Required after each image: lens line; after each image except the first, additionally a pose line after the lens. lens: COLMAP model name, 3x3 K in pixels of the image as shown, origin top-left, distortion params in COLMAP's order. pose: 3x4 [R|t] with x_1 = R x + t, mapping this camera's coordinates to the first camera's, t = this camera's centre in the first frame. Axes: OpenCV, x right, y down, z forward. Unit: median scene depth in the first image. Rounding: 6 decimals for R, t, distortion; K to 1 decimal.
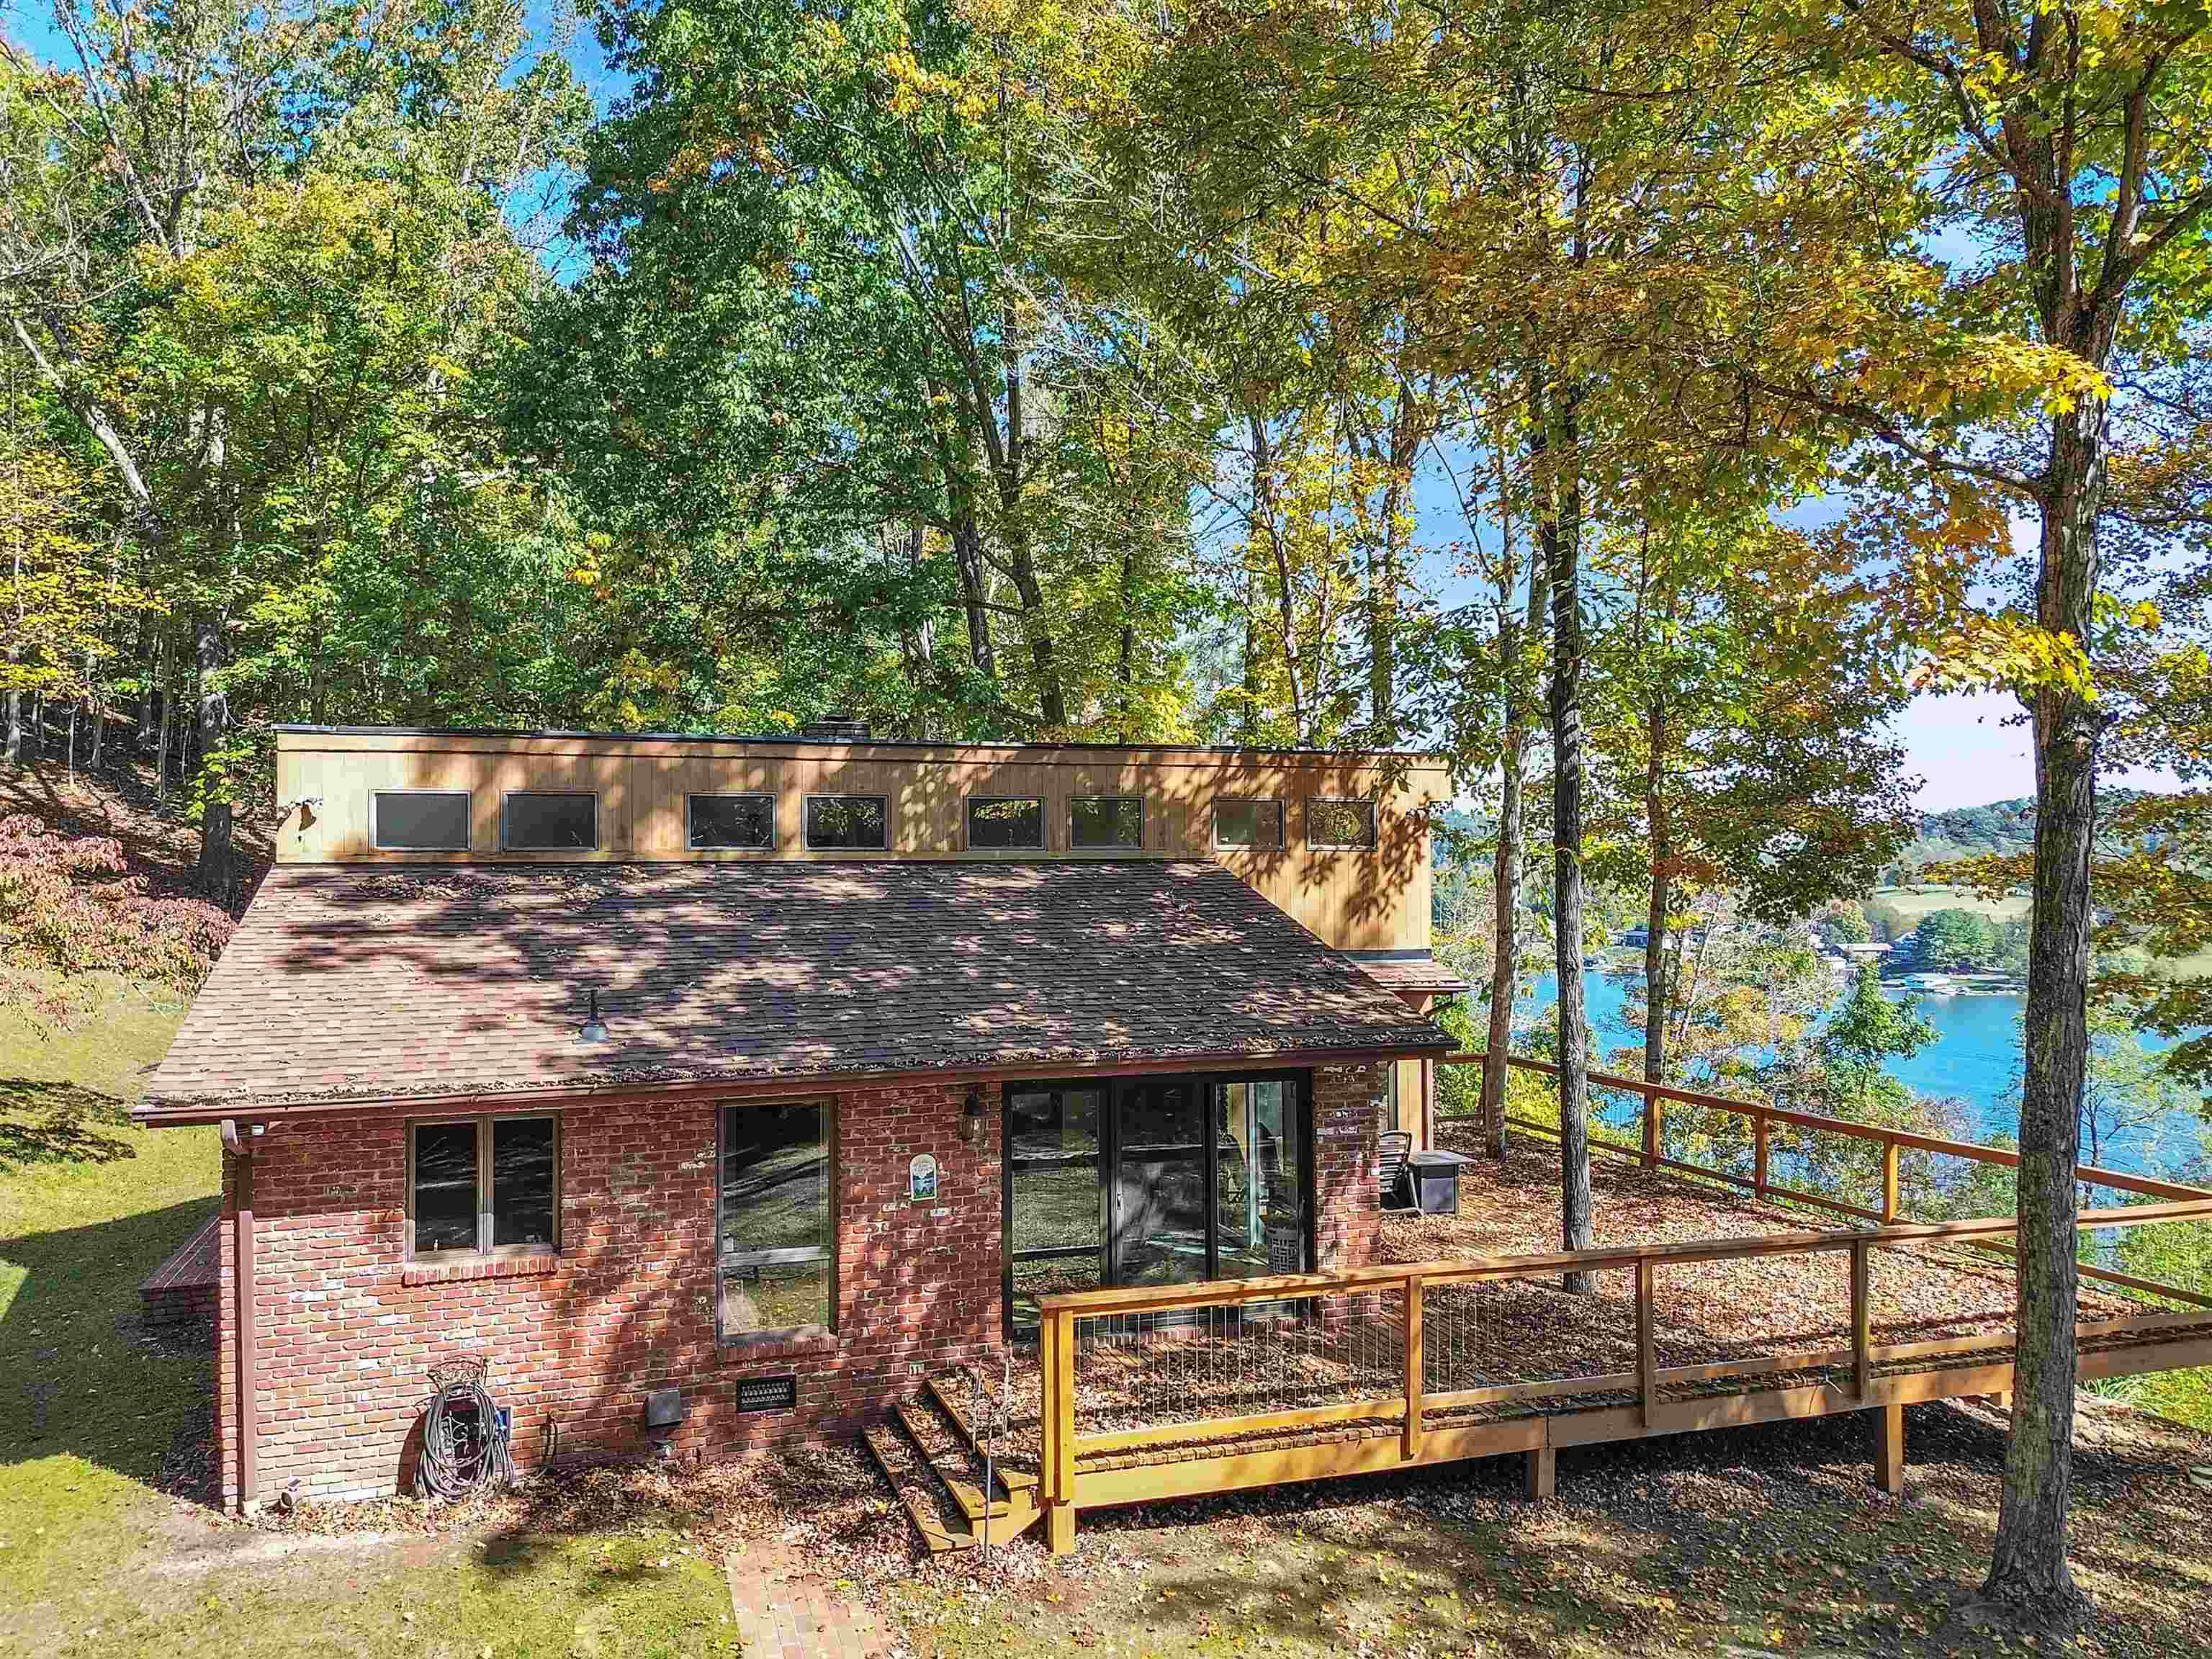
lens RADIAL K [[1604.9, 0, 1157.3], [0, 1604.9, 836.6], [0, 0, 1]] dist [0.057707, -0.080137]
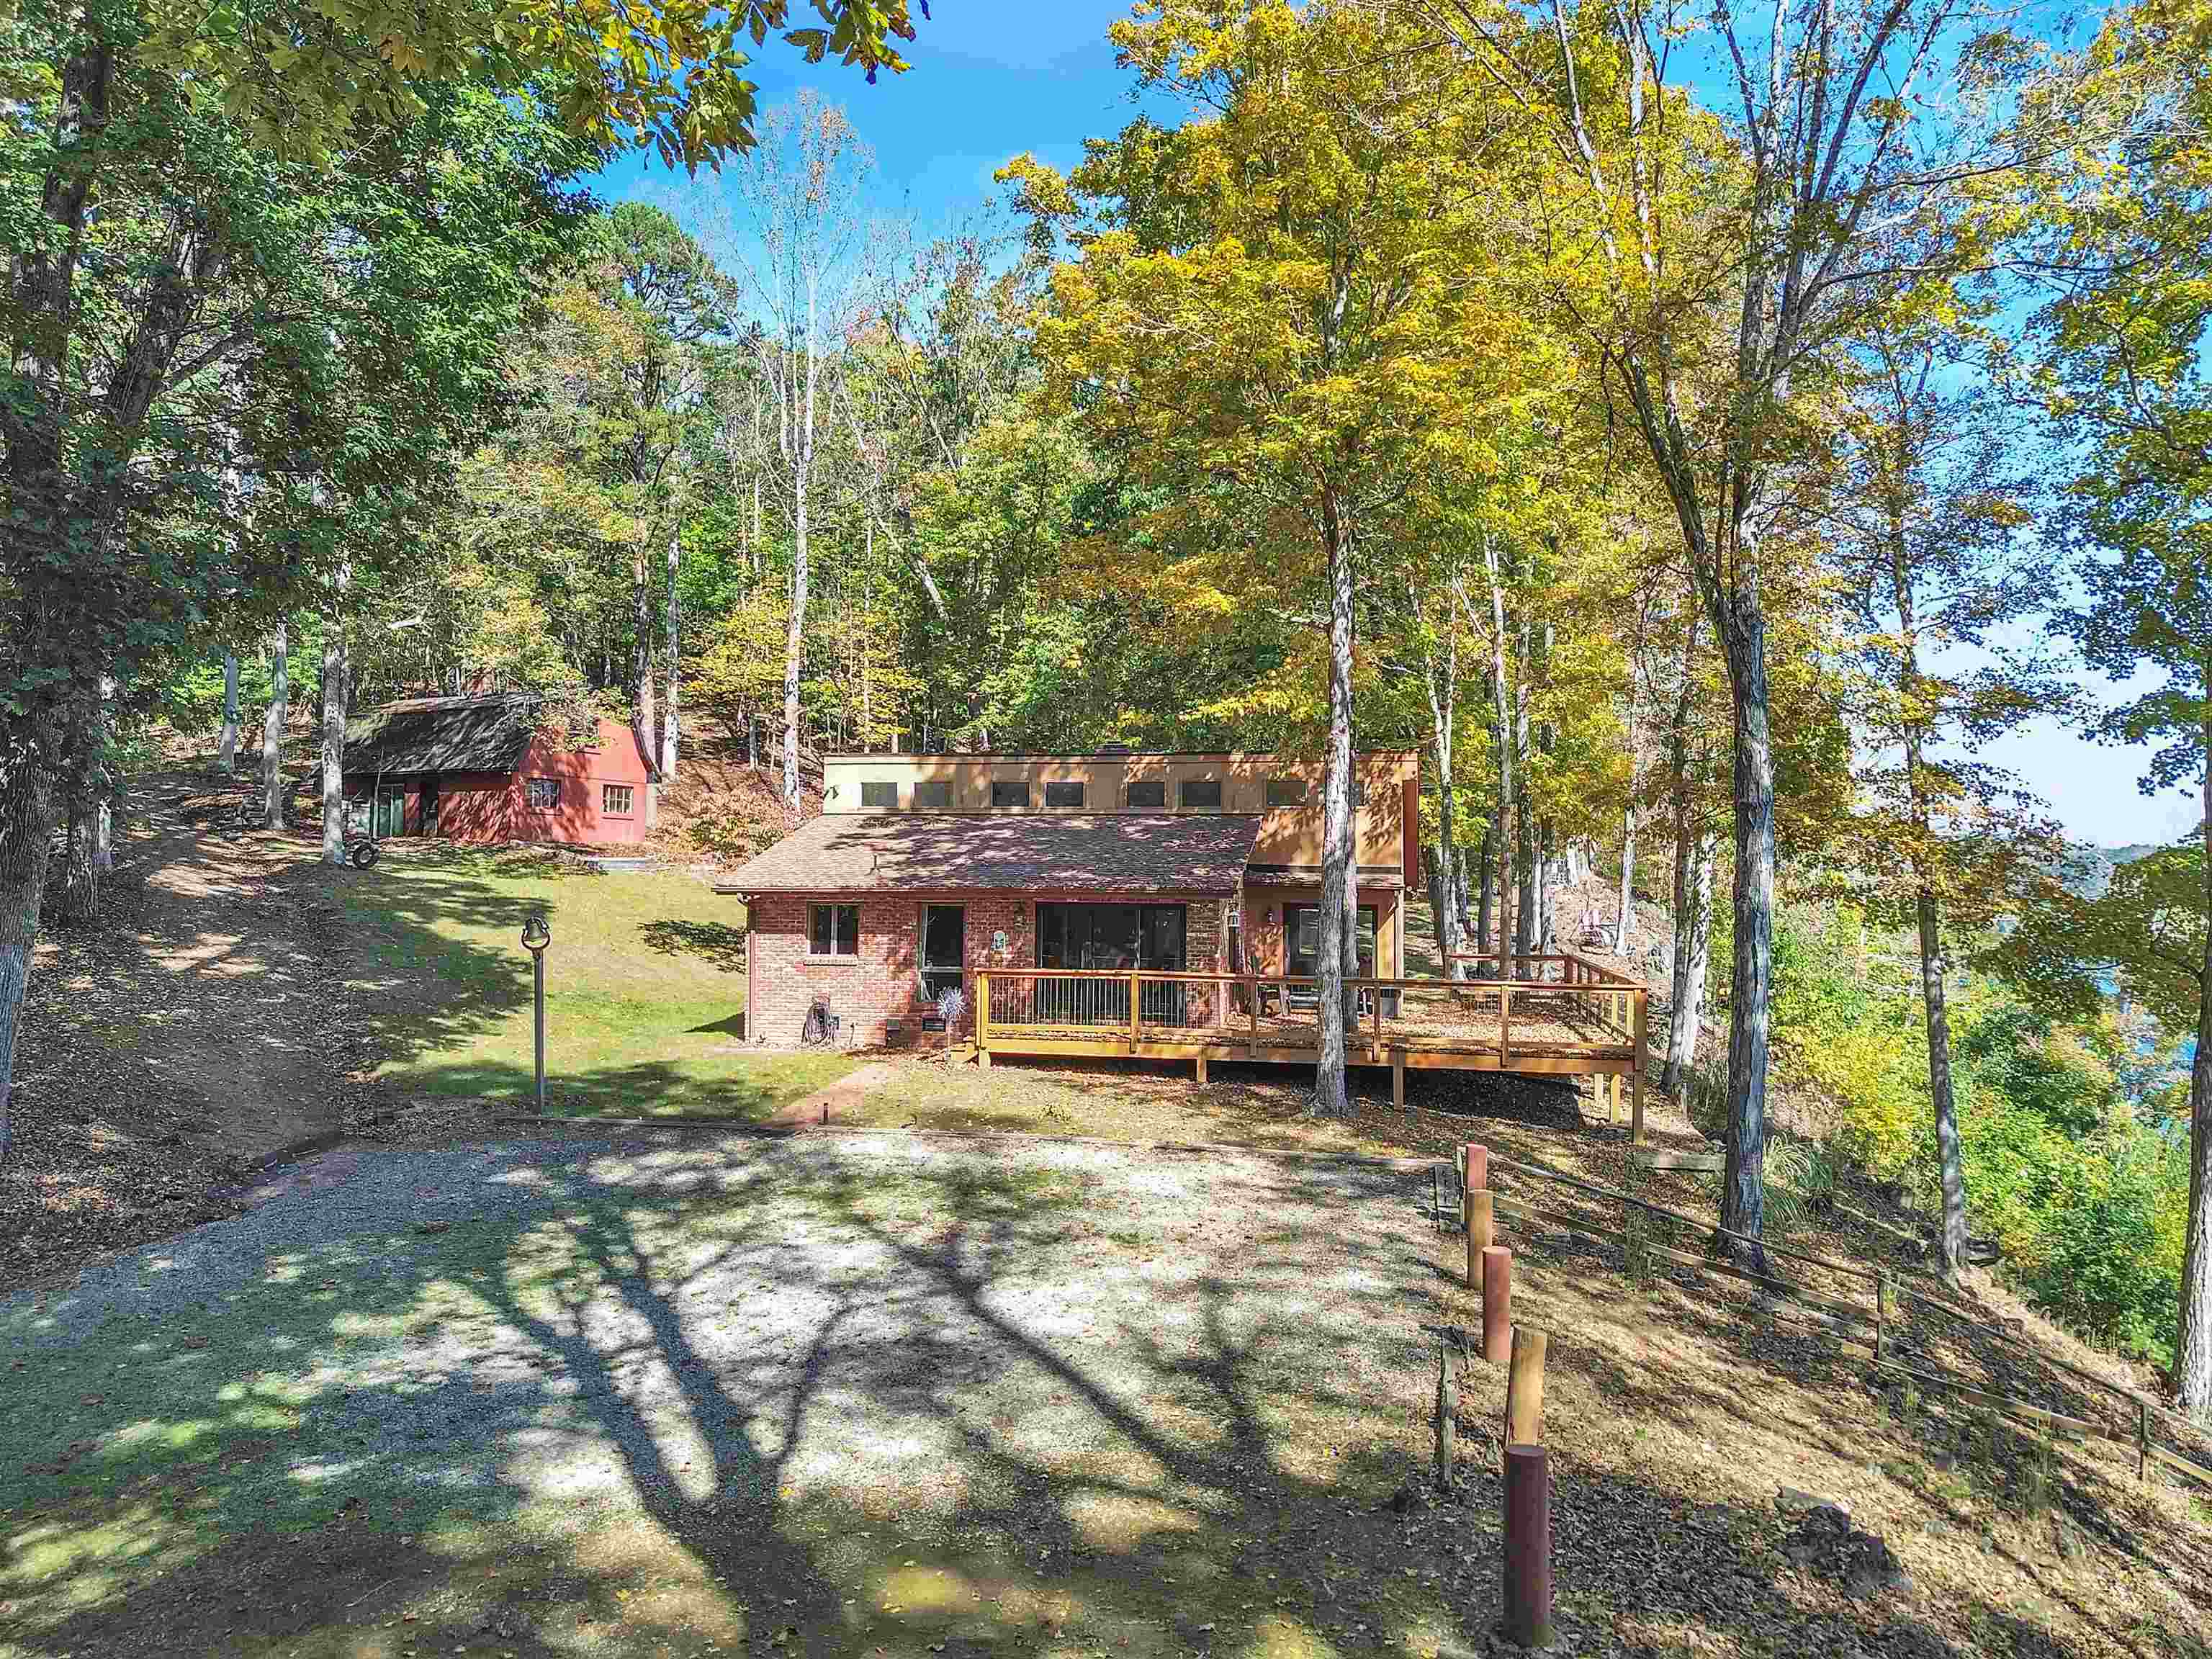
lens RADIAL K [[1604.9, 0, 1157.3], [0, 1604.9, 836.6], [0, 0, 1]] dist [0.057707, -0.080137]
pose [[0.864984, -0.002666, -0.501792, 0.882516], [-0.004870, 0.999894, -0.013707, 0.067687], [0.501776, 0.014300, 0.864879, -0.641117]]
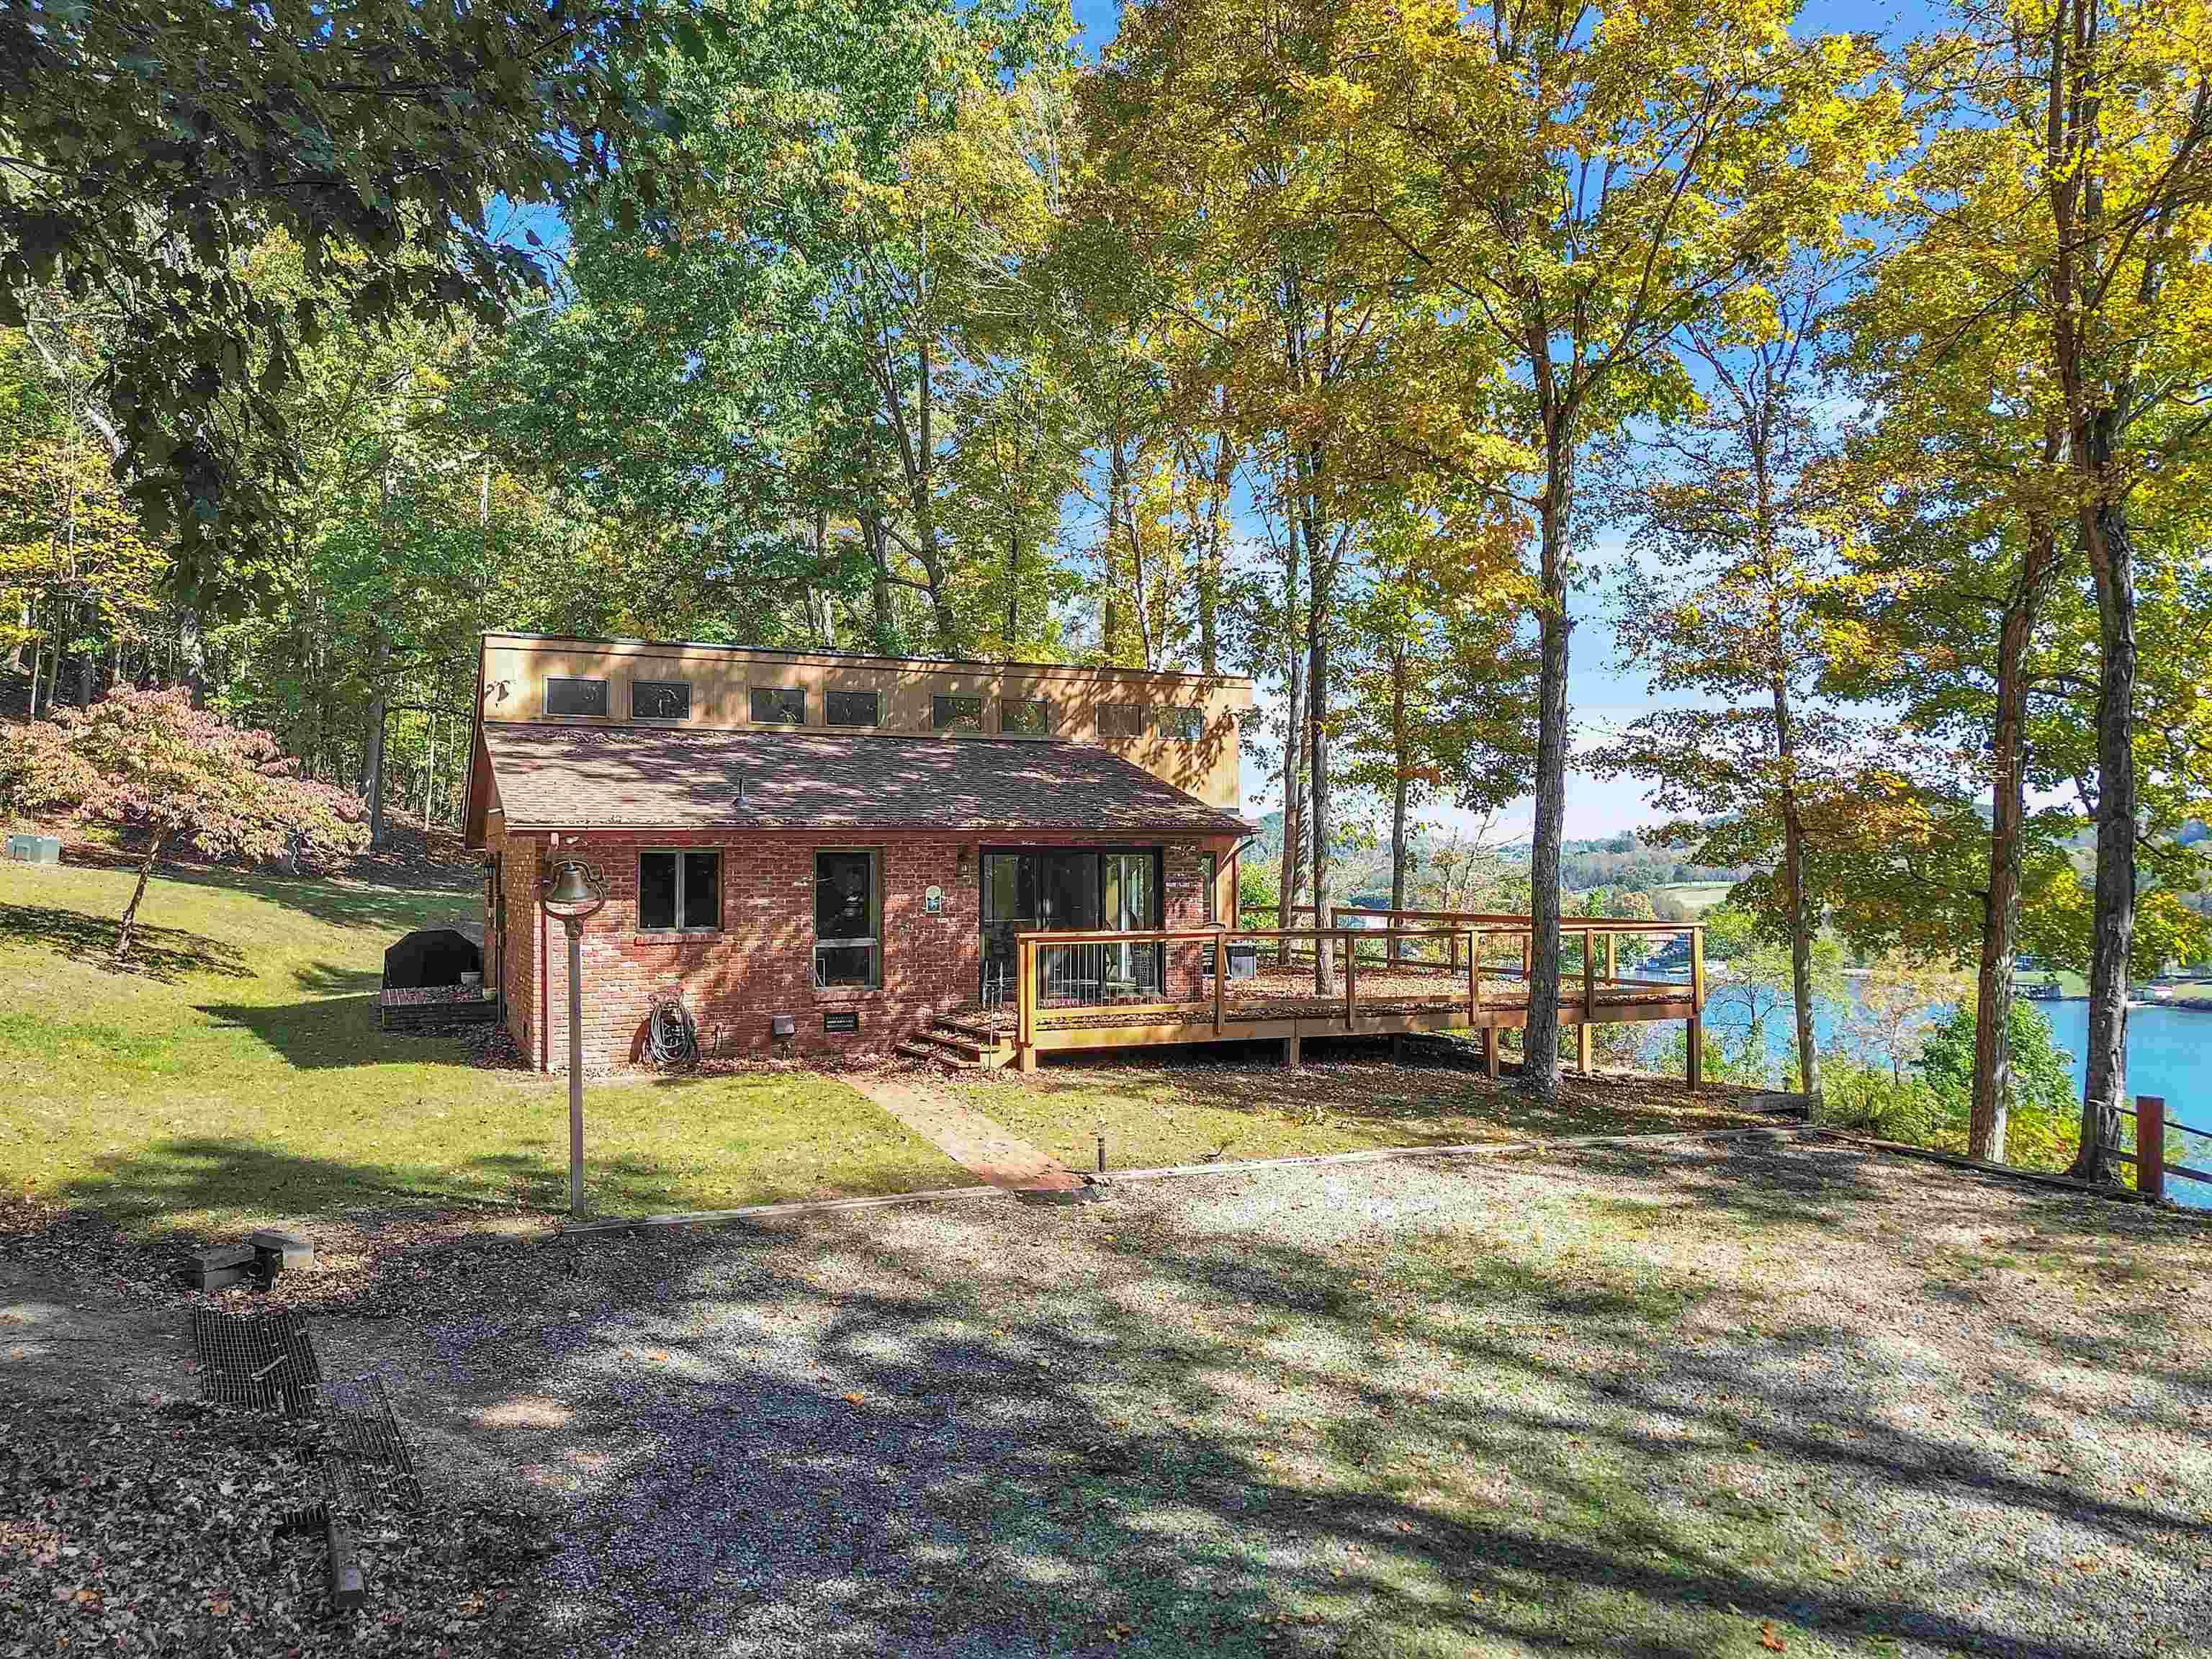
lens RADIAL K [[1587.4, 0, 1174.2], [0, 1587.4, 823.1], [0, 0, 1]] dist [0.064719, -0.066682]
pose [[0.993466, 0.003330, 0.114083, -0.061290], [-0.001801, 0.999907, -0.013503, 0.111993], [-0.114117, 0.013210, 0.993379, -0.486872]]
